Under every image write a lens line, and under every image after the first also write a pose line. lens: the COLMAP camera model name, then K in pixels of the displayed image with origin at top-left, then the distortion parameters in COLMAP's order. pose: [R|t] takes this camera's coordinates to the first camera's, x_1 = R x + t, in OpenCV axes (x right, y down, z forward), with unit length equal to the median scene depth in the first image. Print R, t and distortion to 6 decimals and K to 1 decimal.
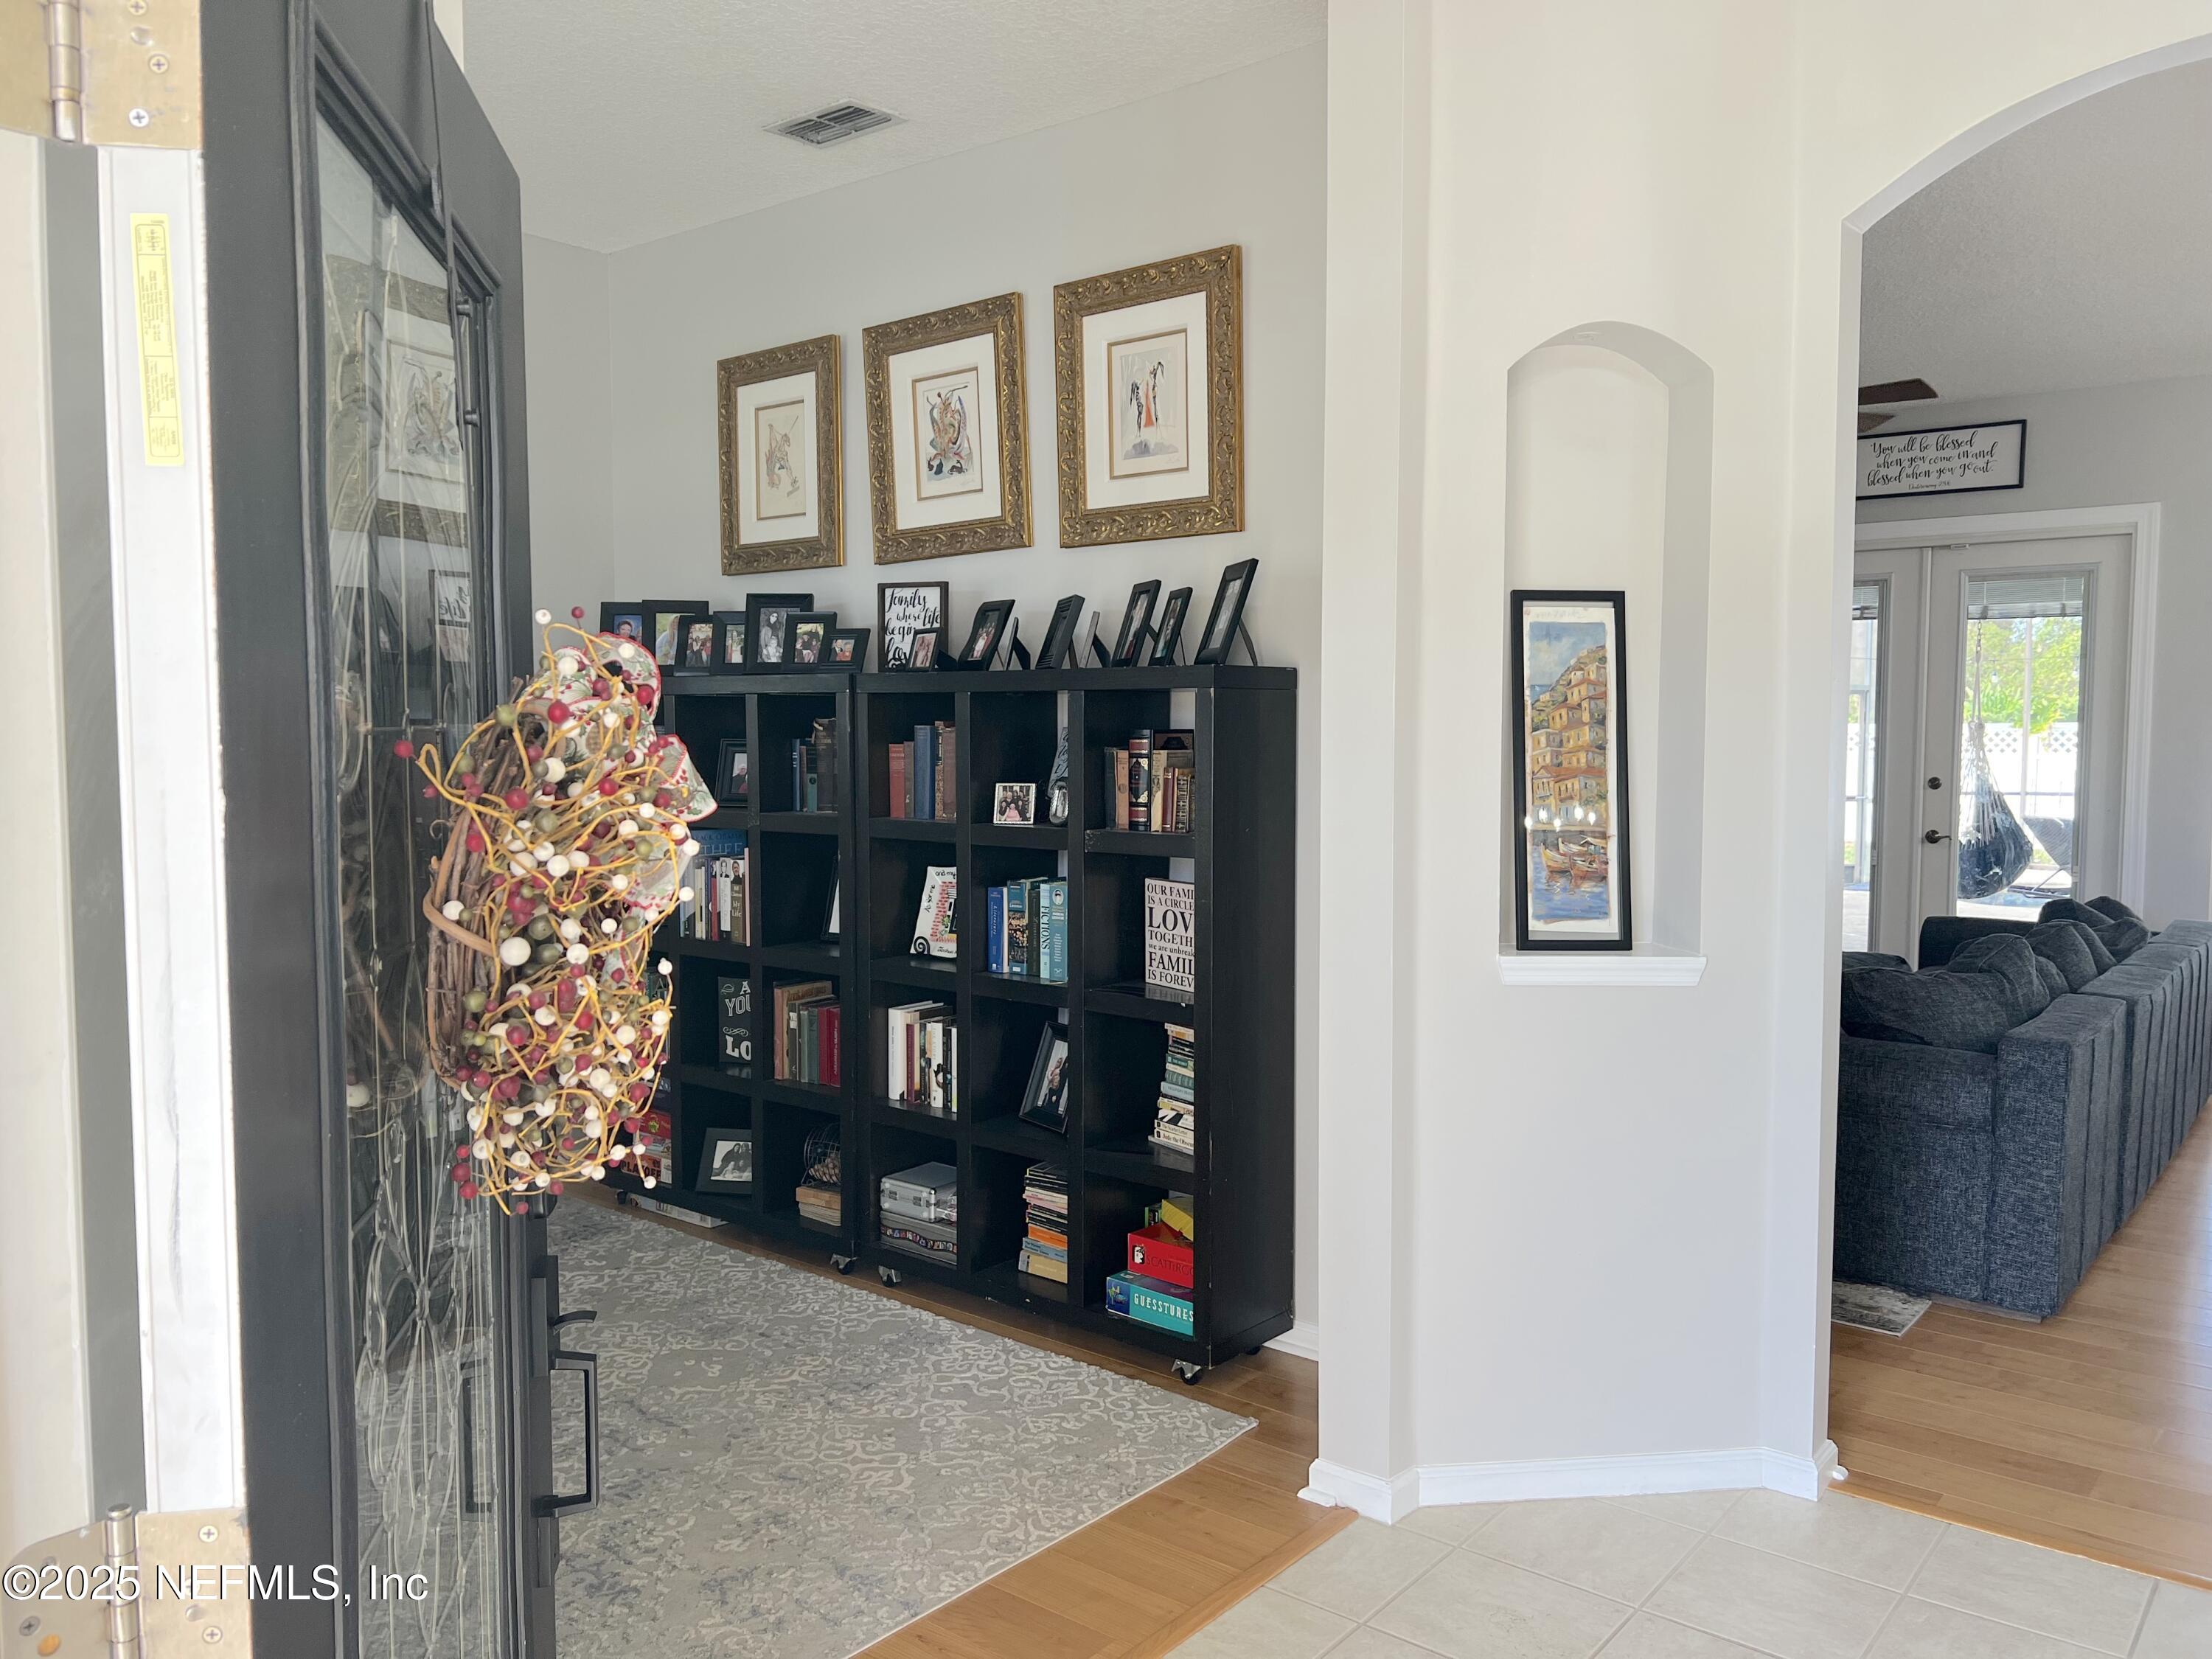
lens RADIAL K [[1659.5, 0, 1103.0], [0, 1659.5, 832.7], [0, 0, 1]] dist [0.049750, -0.058614]
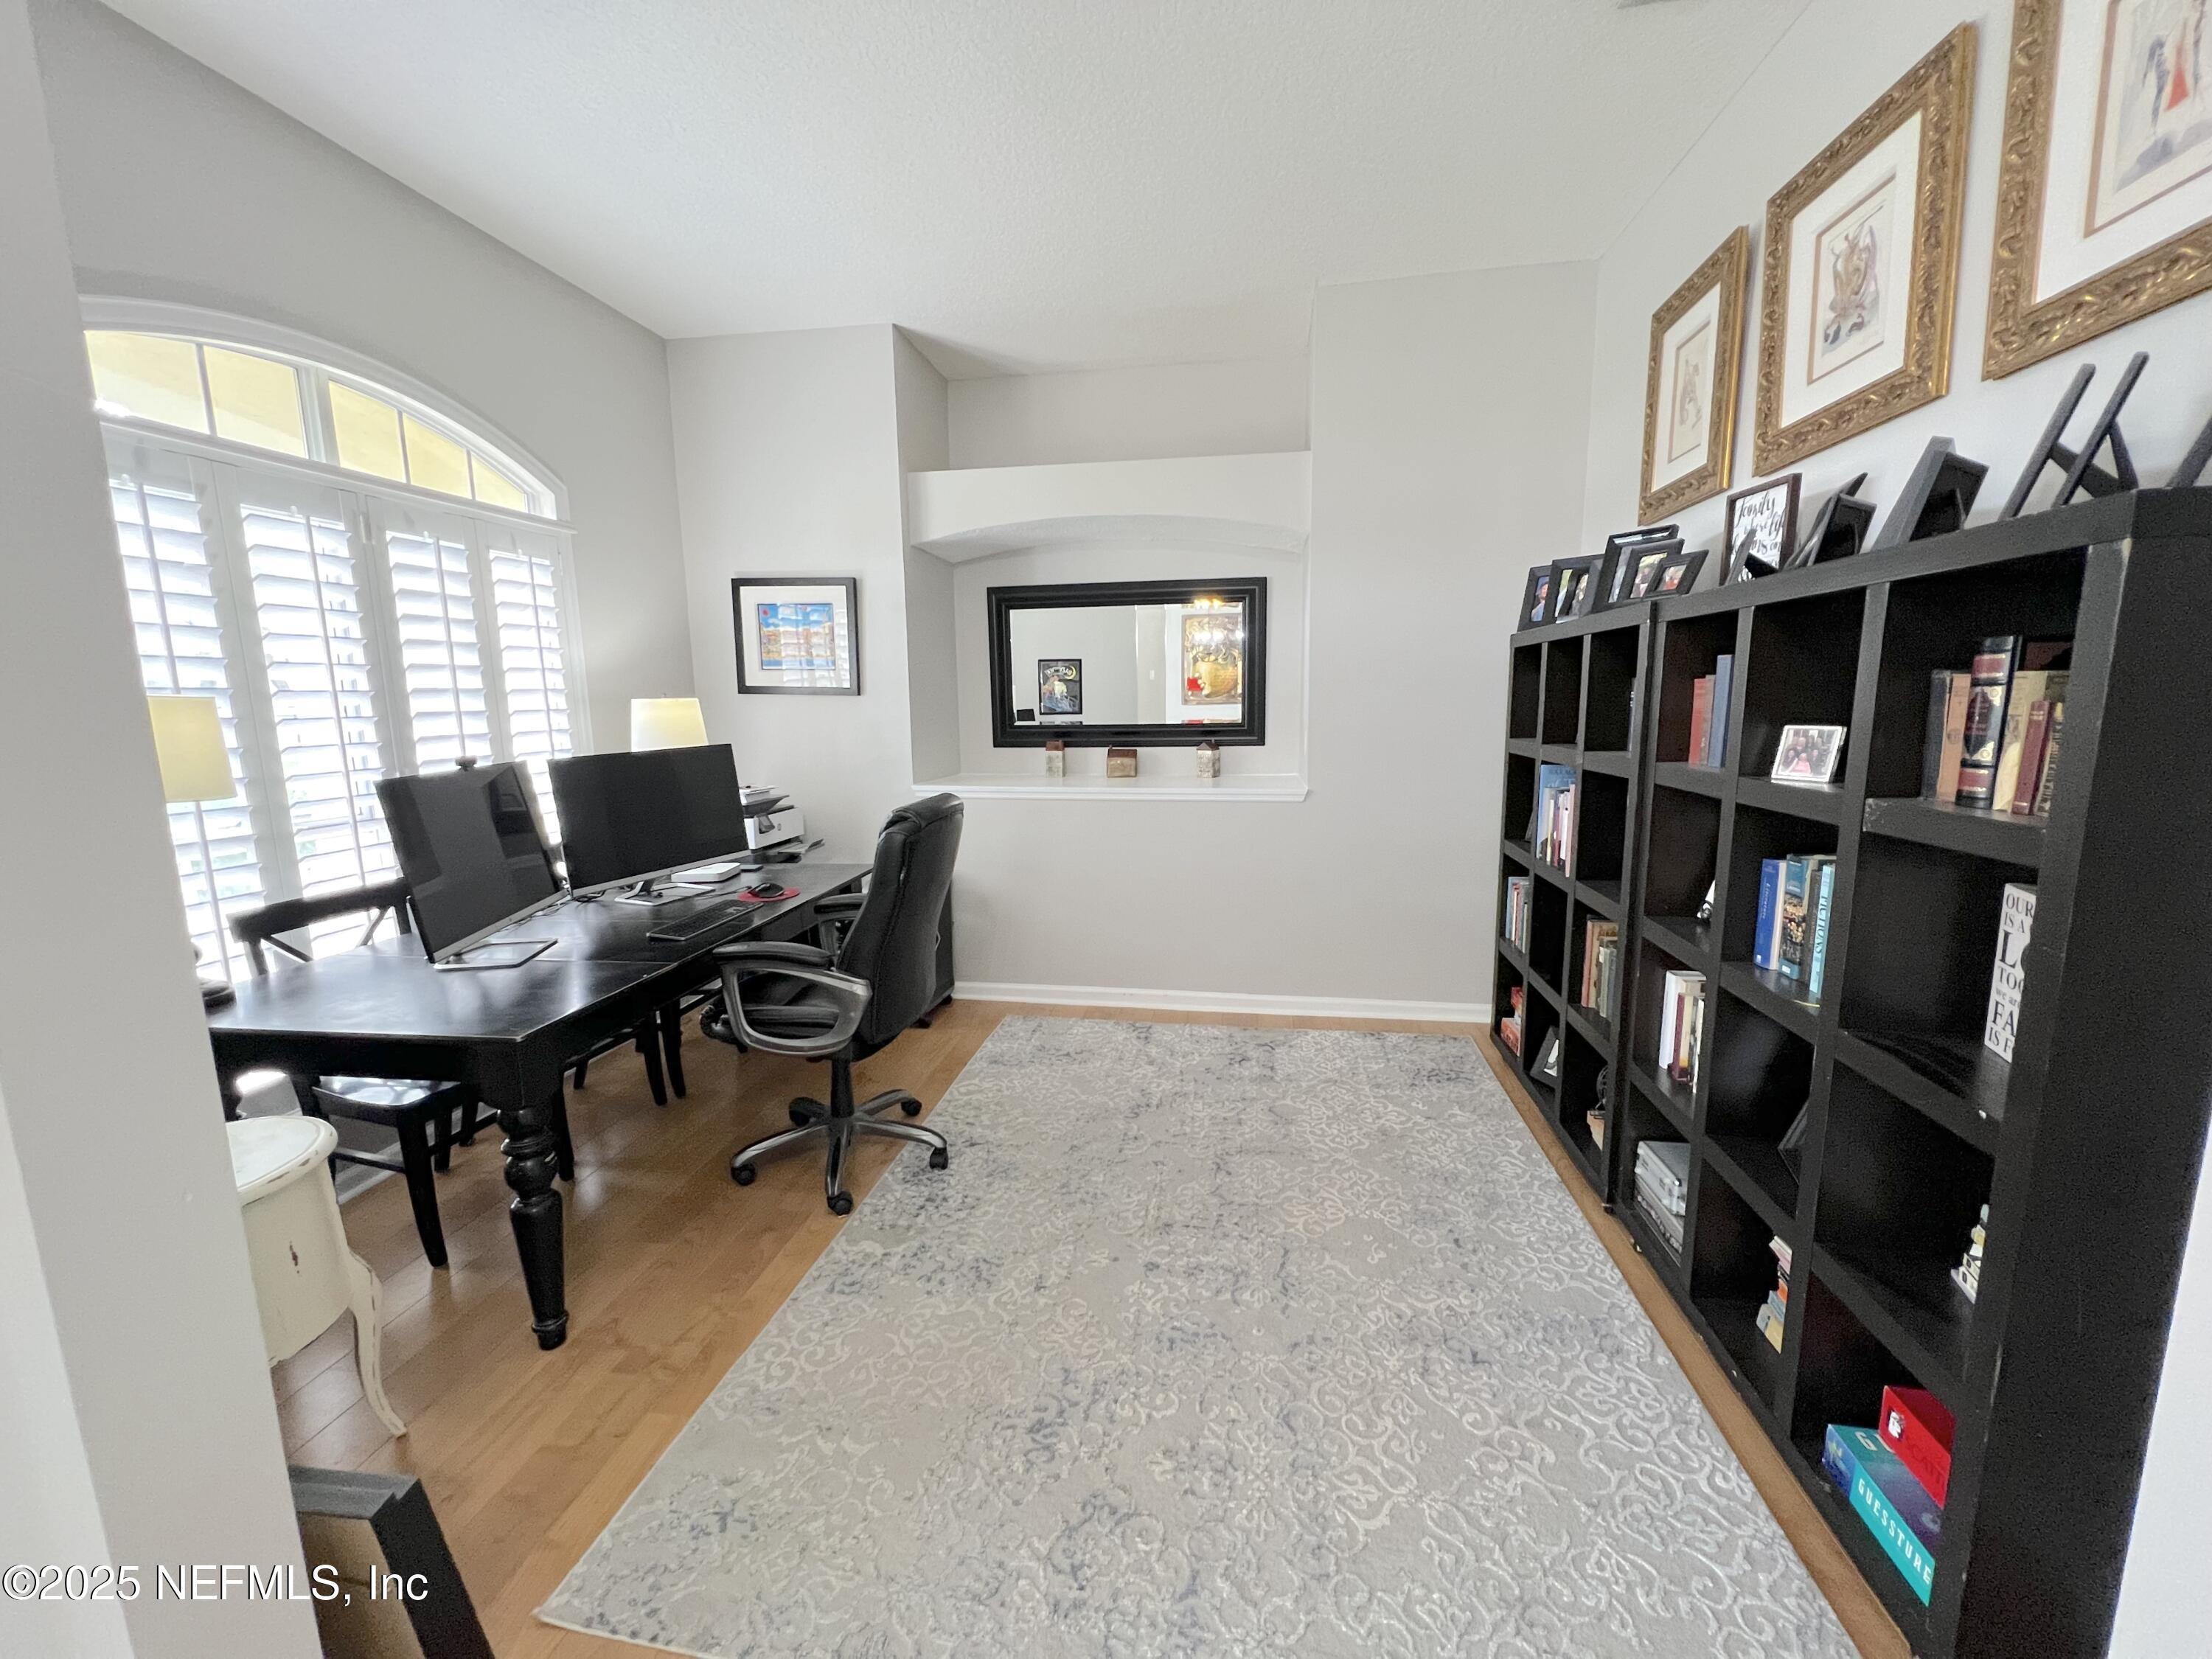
lens RADIAL K [[886.0, 0, 1097.8], [0, 886.0, 837.4], [0, 0, 1]] dist [-0.003247, -0.000350]
pose [[0.519728, 0.129834, -0.844409, 0.120703], [-0.048450, 0.991273, 0.122595, -0.013317], [0.852957, -0.022805, 0.521483, 0.514531]]
